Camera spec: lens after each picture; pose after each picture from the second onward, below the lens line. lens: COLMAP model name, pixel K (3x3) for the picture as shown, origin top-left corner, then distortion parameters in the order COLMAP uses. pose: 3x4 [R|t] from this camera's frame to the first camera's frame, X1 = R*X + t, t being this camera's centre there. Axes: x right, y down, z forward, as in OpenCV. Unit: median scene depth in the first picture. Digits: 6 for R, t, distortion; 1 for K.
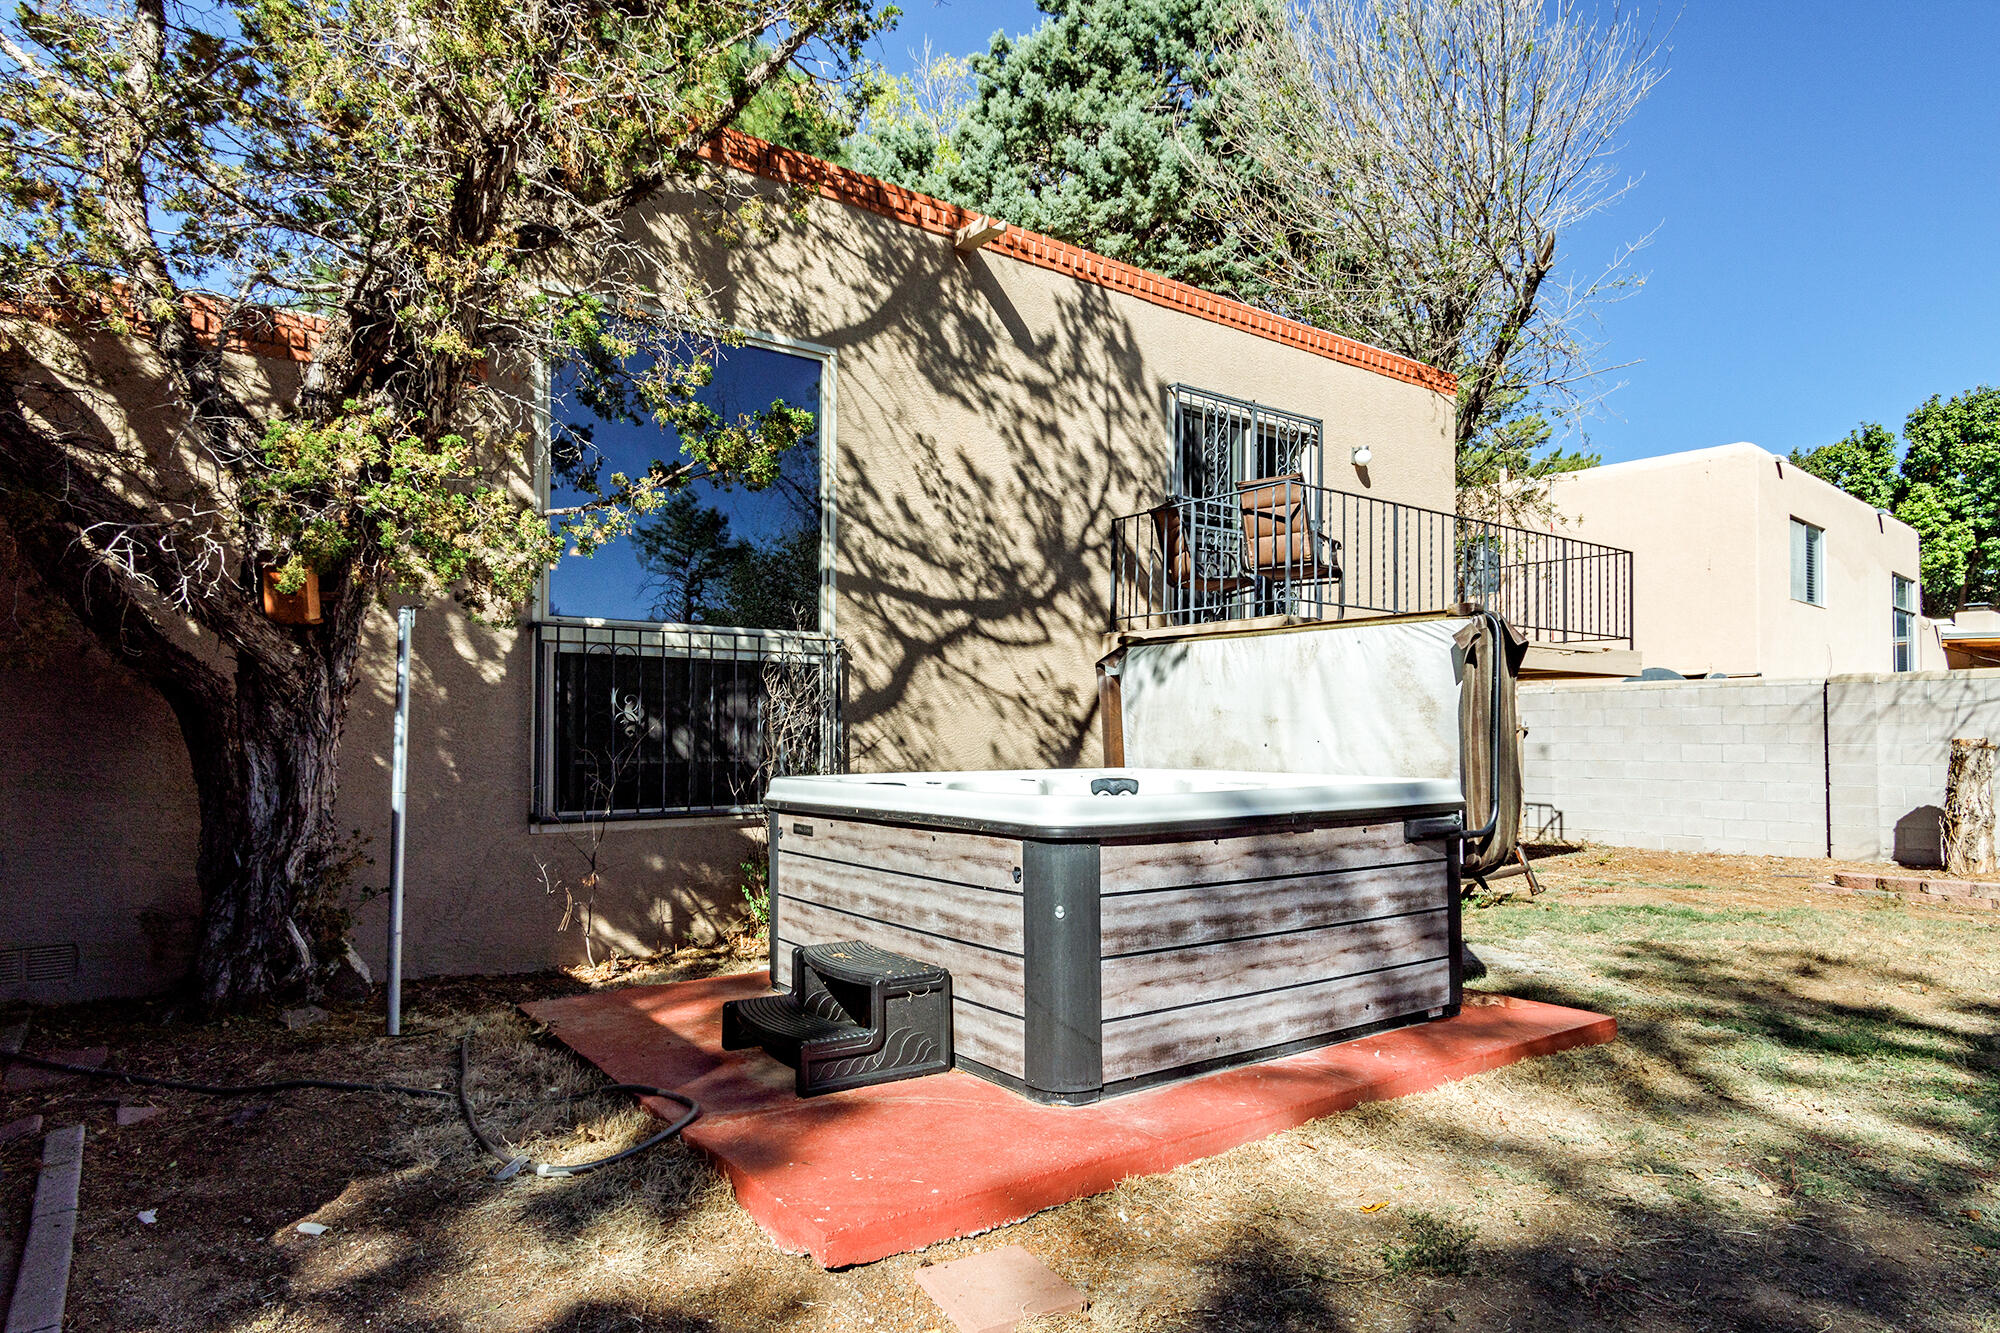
lens RADIAL K [[1143.7, 0, 1001.6], [0, 1143.7, 721.9], [0, 0, 1]] dist [0.018423, 0.001245]
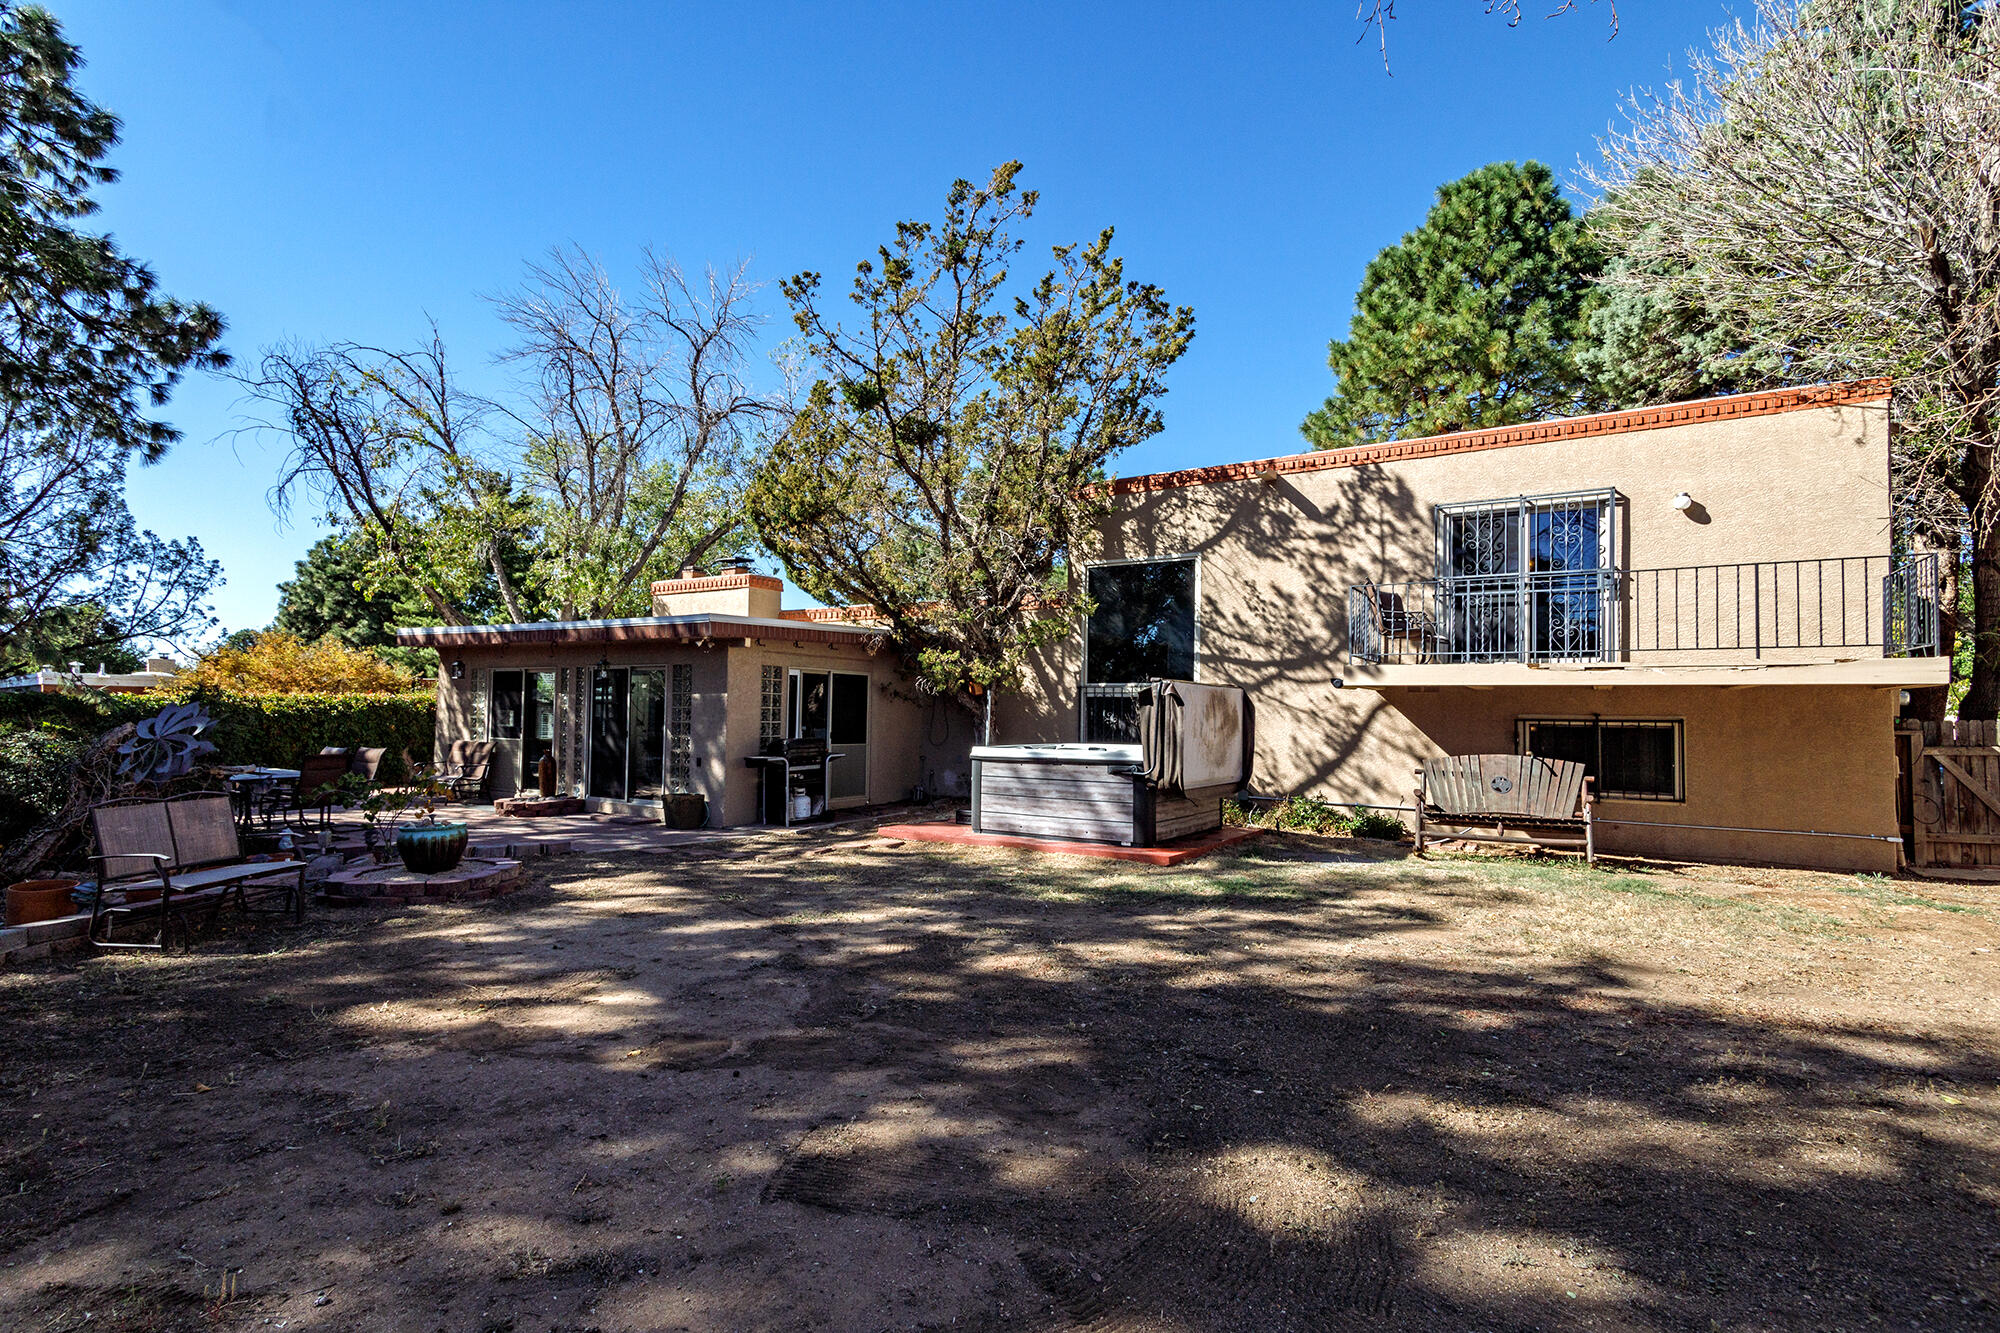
lens RADIAL K [[959.2, 0, 993.1], [0, 959.2, 680.0], [0, 0, 1]] dist [0.011172, -0.002469]
pose [[0.356908, -0.030016, -0.933657, 1.314337], [-0.003383, 0.999436, -0.033424, -0.019617], [0.934133, 0.015087, 0.356605, -0.013282]]
